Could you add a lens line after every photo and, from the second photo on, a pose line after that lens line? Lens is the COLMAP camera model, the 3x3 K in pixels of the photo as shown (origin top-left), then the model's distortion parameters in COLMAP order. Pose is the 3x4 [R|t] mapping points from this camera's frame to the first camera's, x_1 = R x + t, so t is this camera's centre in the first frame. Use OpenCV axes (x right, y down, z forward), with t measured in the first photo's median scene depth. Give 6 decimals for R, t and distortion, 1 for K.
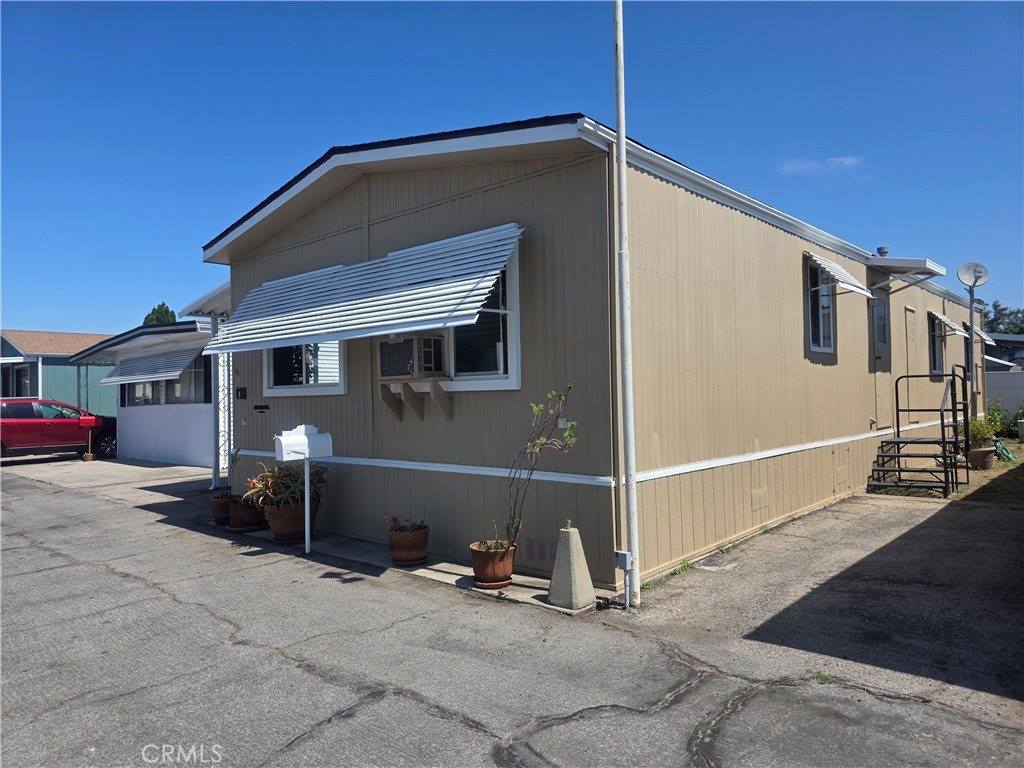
lens RADIAL K [[693.8, 0, 512.0], [0, 693.8, 384.0], [0, 0, 1]] dist [0.111214, -0.114083]
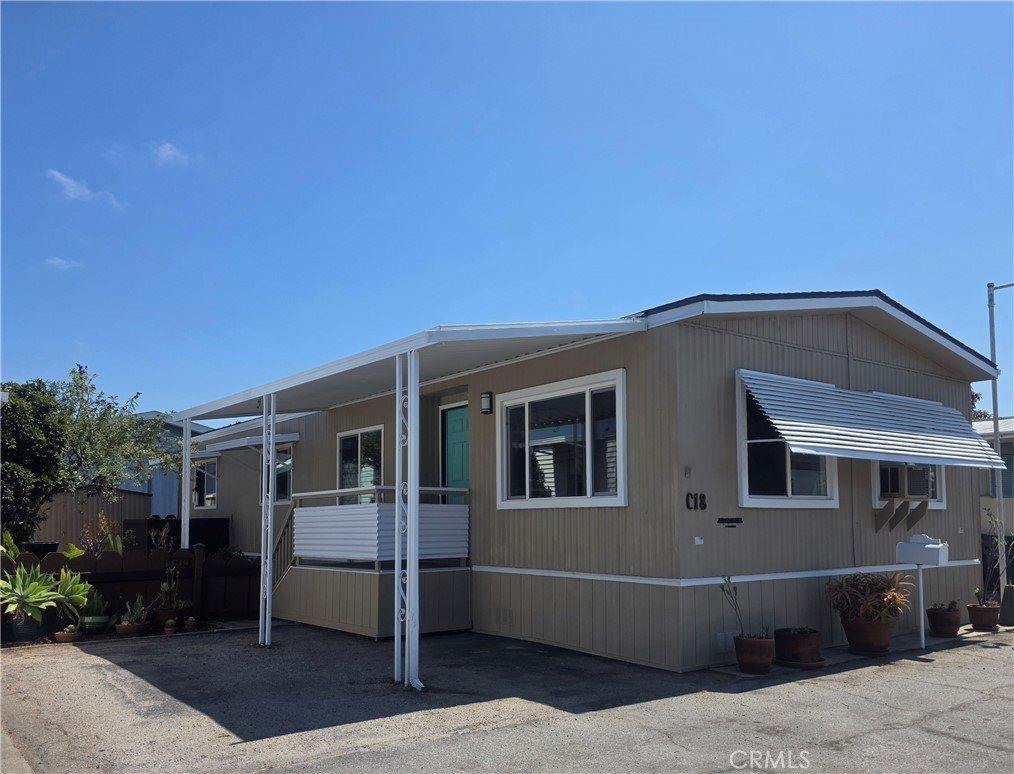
lens RADIAL K [[854.4, 0, 546.3], [0, 854.4, 455.7], [0, 0, 1]] dist [0.077661, -0.090274]
pose [[0.159420, 0.096583, 0.982475, -1.361629], [-0.009588, 0.995307, -0.096289, 0.055908], [-0.987164, 0.005931, 0.159598, 1.061050]]
